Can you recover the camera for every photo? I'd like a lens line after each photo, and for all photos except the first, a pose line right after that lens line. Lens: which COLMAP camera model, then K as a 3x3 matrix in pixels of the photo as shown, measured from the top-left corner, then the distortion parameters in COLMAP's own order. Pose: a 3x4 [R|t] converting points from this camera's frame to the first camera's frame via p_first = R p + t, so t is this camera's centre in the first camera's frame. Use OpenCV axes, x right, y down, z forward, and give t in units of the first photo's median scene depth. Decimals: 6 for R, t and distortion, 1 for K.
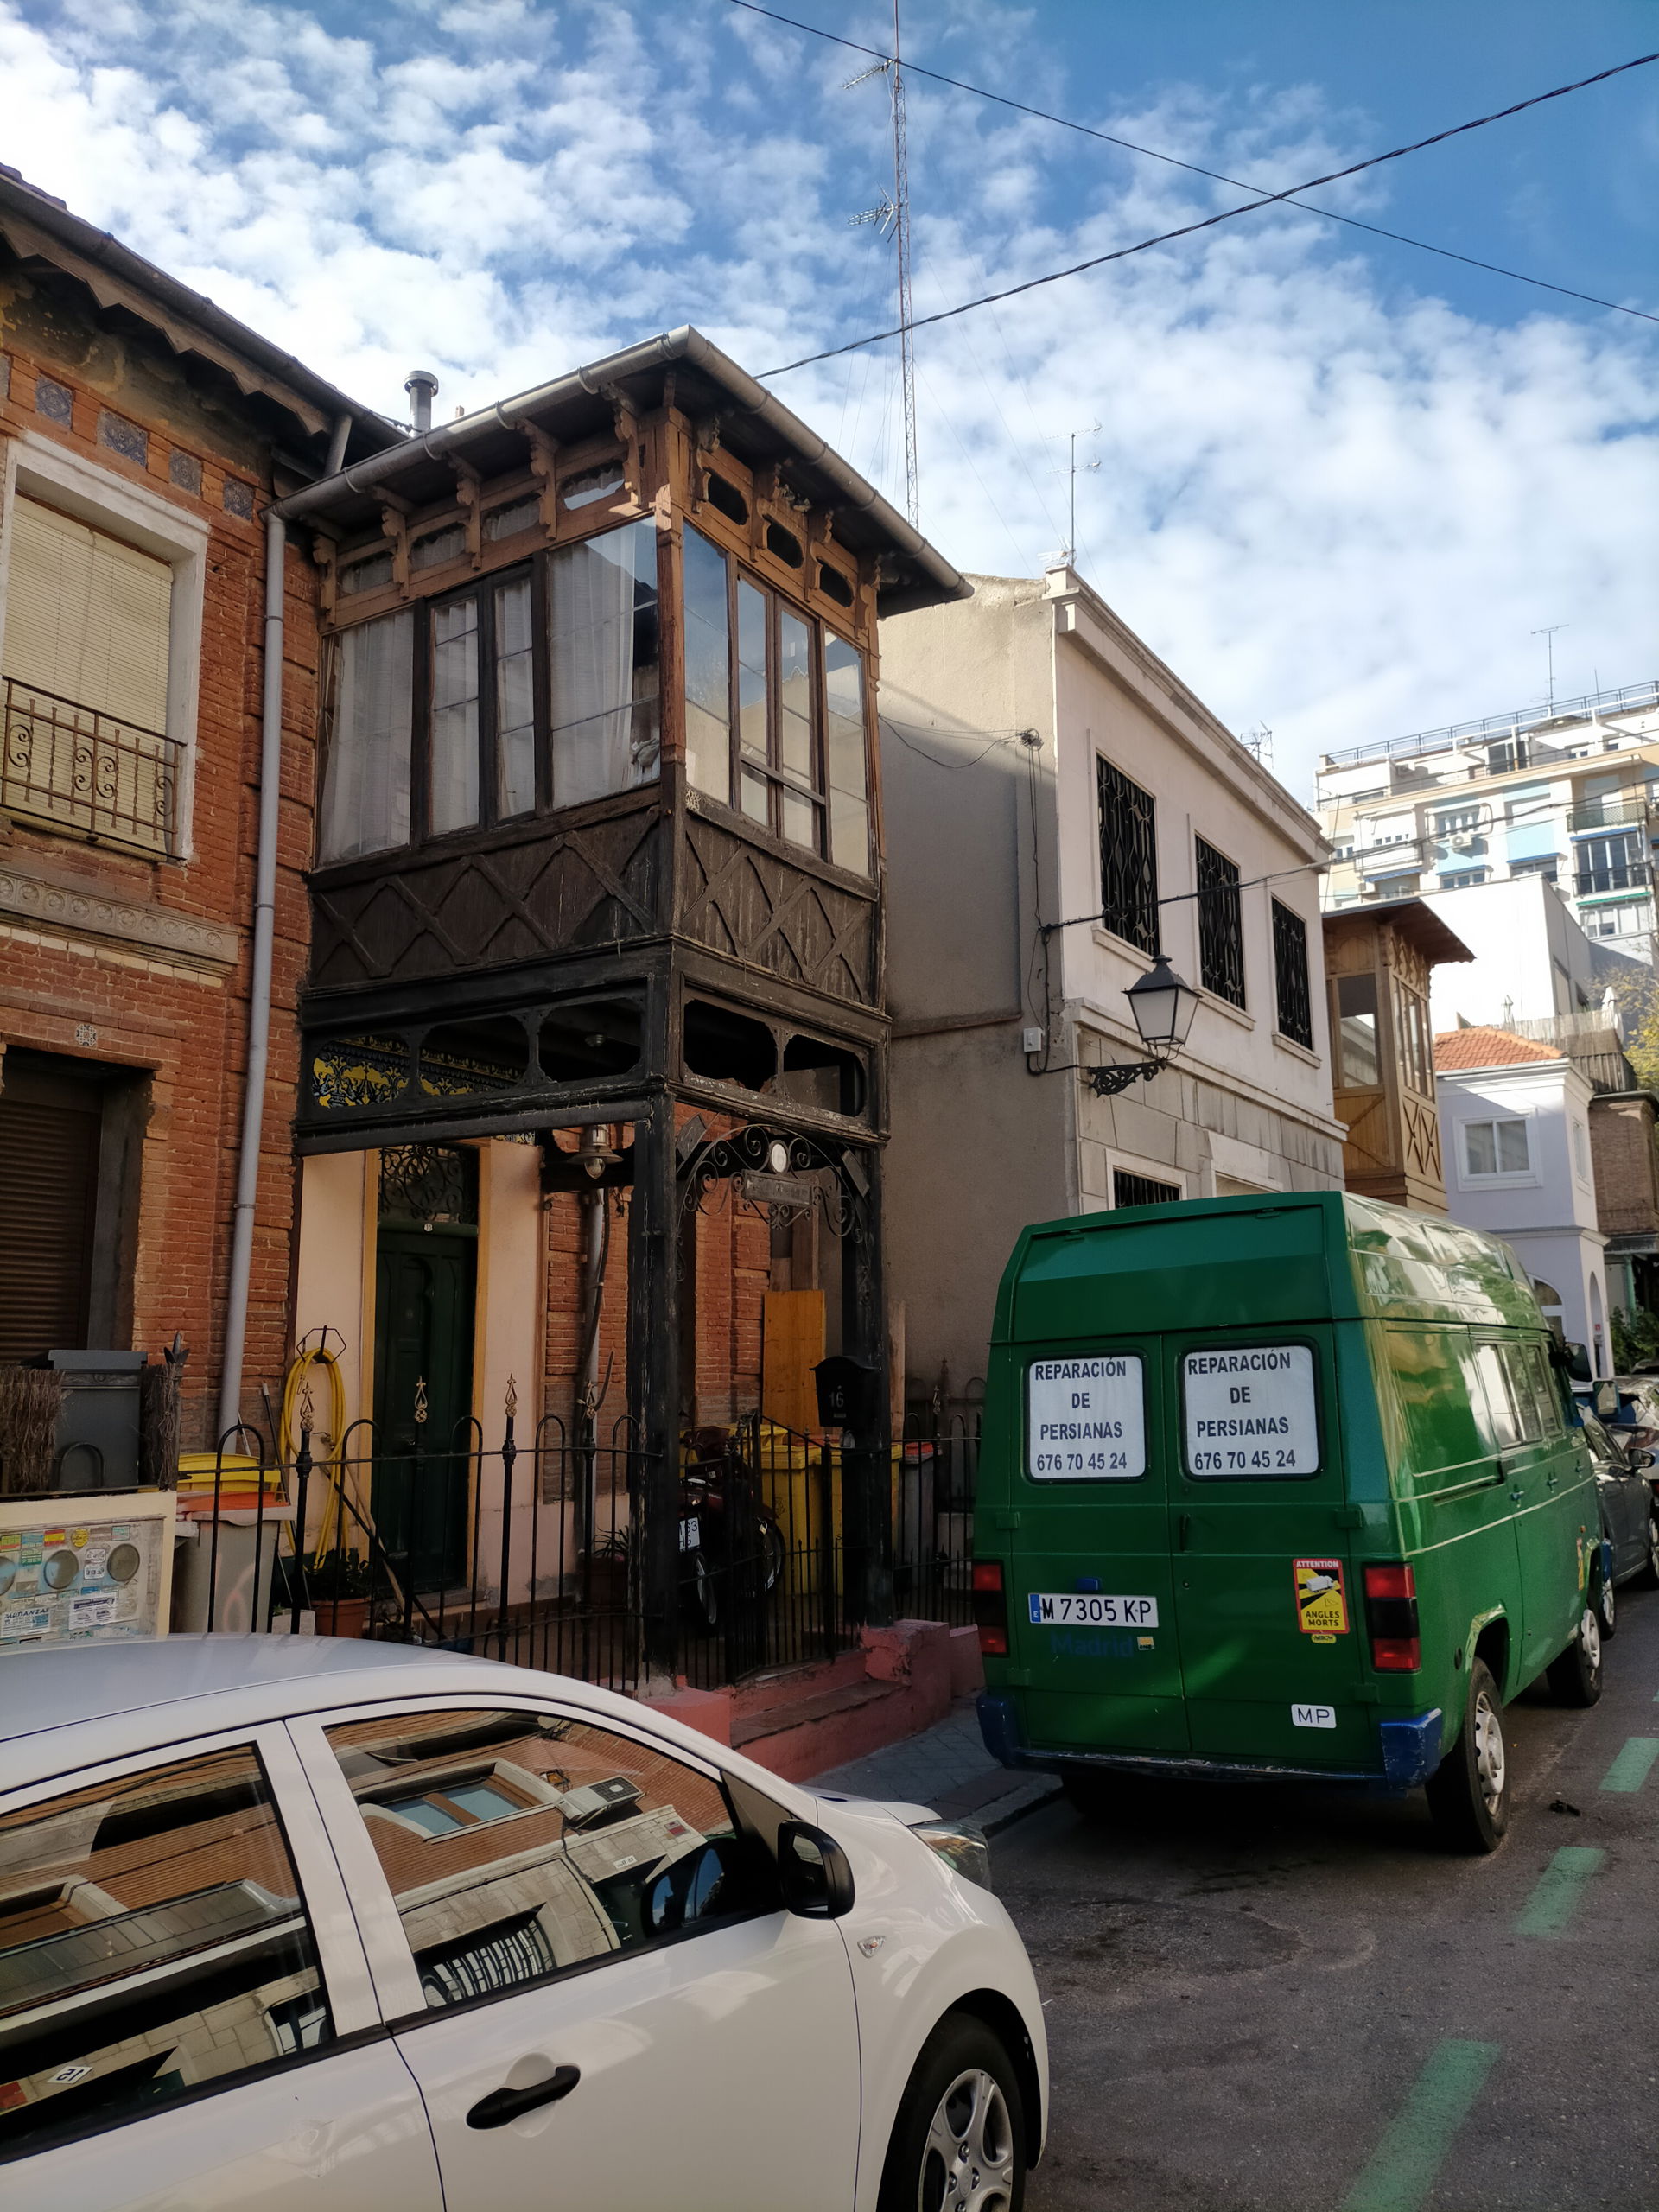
lens RADIAL K [[1673.5, 0, 832.5], [0, 1673.5, 1104.9], [0, 0, 1]] dist [0.034427, -0.015253]
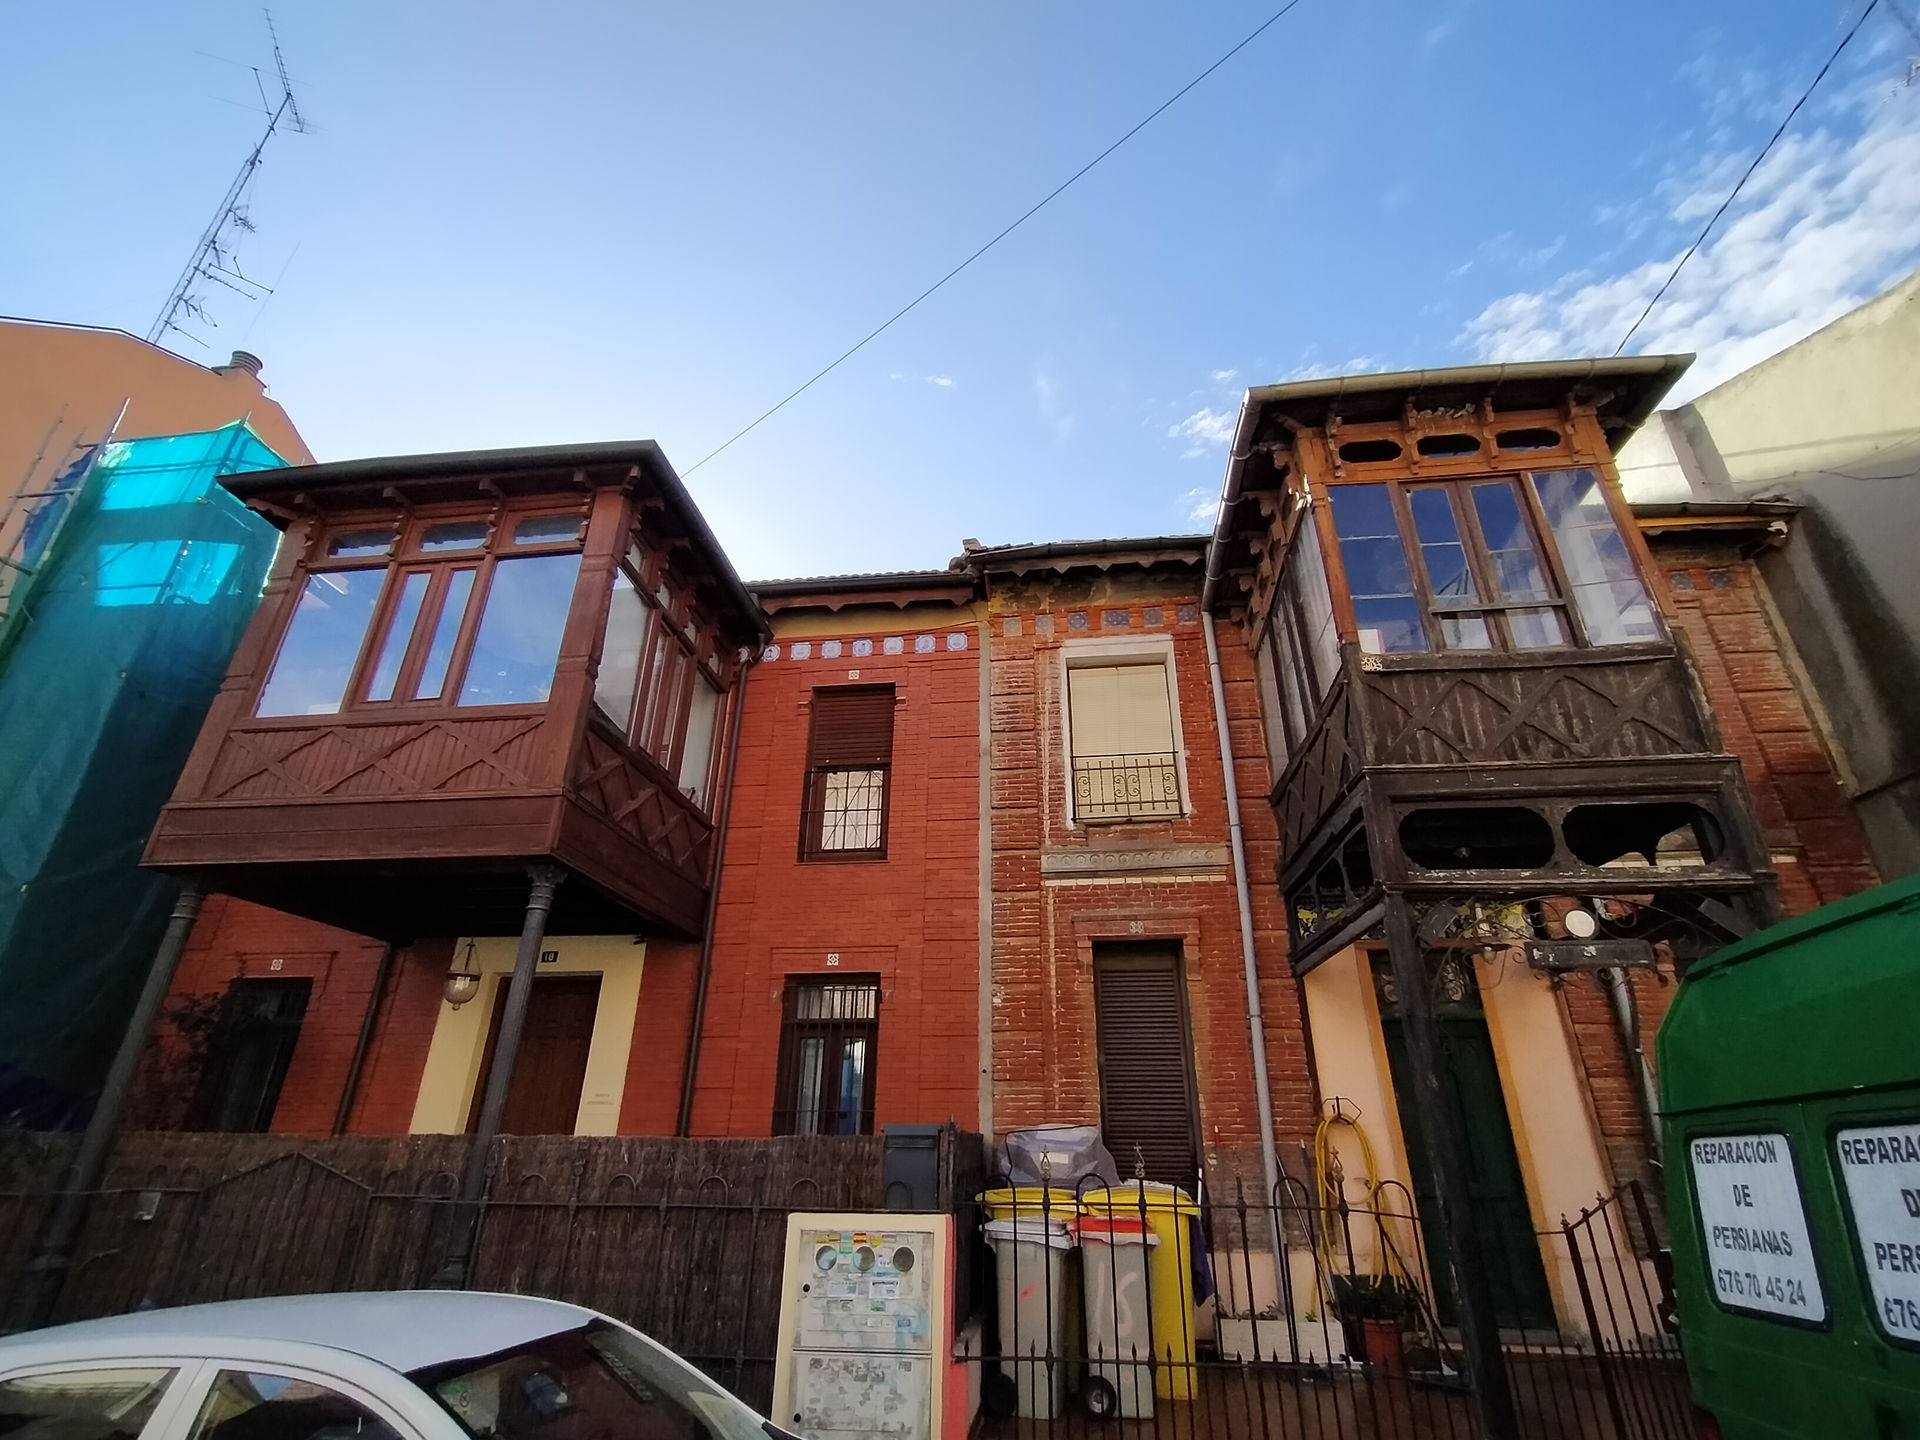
lens RADIAL K [[883.6, 0, 962.8], [0, 883.6, 722.7], [0, 0, 1]] dist [0.004577, -0.002075]
pose [[0.405858, -0.371972, -0.834815, 0.347154], [0.145326, 0.928073, -0.342872, 0.051789], [0.902308, 0.017837, 0.430723, 0.411843]]
